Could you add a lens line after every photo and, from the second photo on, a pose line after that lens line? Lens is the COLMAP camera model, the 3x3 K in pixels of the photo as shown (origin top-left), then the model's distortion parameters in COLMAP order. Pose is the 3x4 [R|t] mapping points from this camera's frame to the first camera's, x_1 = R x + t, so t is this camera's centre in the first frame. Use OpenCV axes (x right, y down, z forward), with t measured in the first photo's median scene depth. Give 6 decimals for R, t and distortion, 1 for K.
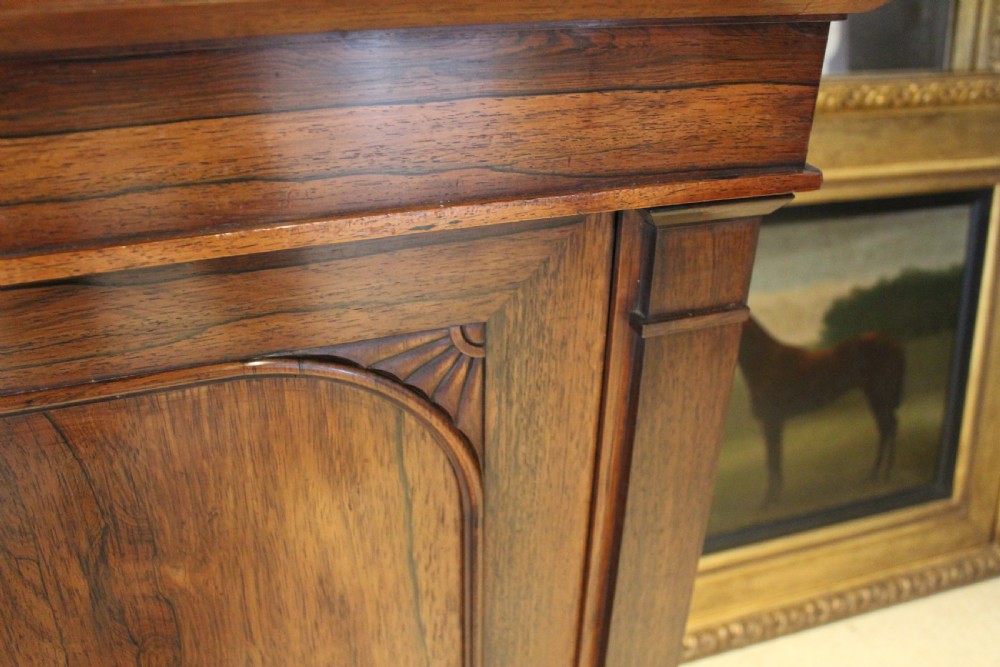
lens RADIAL K [[887.8, 0, 495.3], [0, 887.8, 327.2], [0, 0, 1]] dist [-0.154128, 0.140765]
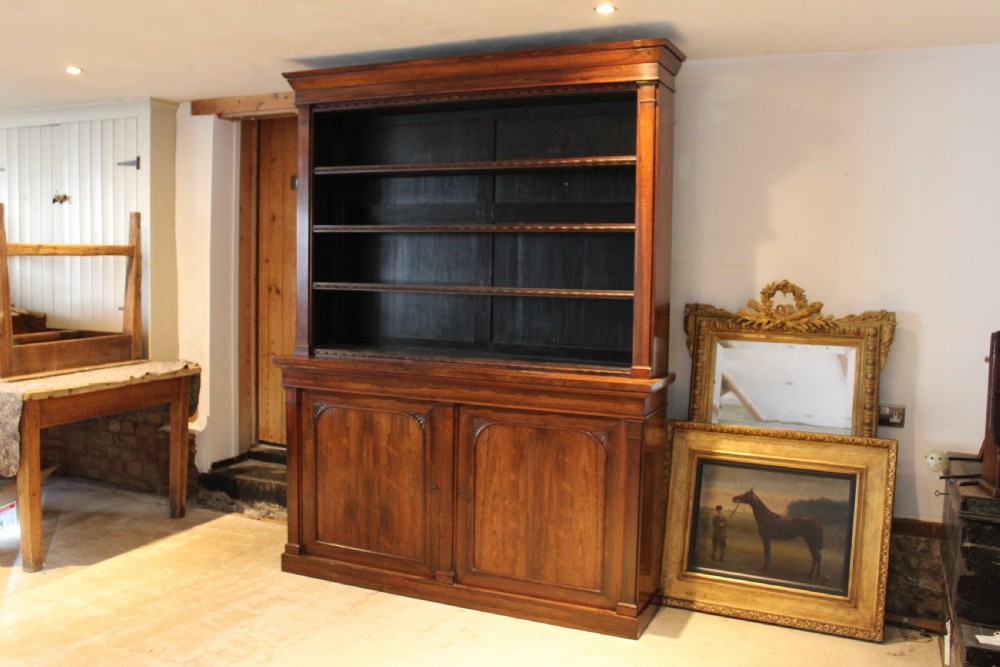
lens RADIAL K [[887.8, 0, 495.3], [0, 887.8, 327.2], [0, 0, 1]] dist [-0.154128, 0.140765]
pose [[0.724391, 0.043518, -0.688014, 1.731954], [-0.333544, 0.895543, -0.294535, 0.676063], [0.603329, 0.442842, 0.663239, -1.950344]]
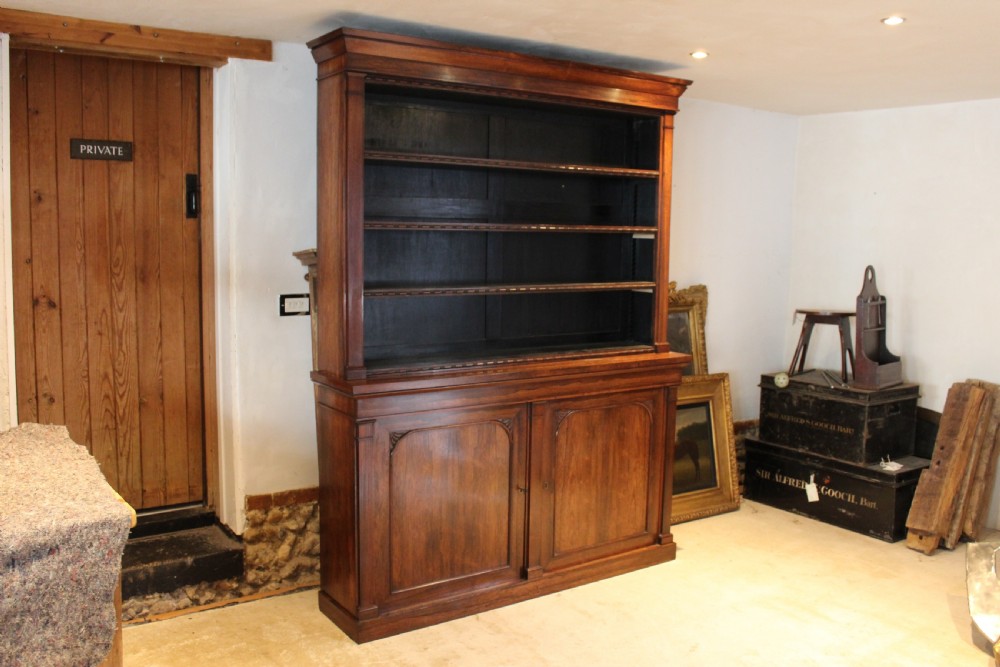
lens RADIAL K [[887.8, 0, 495.3], [0, 887.8, 327.2], [0, 0, 1]] dist [-0.154128, 0.140765]
pose [[0.968236, -0.032427, 0.247925, -1.488707], [0.124460, 0.922491, -0.365403, 0.947055], [-0.216860, 0.384653, 0.897226, -2.780845]]
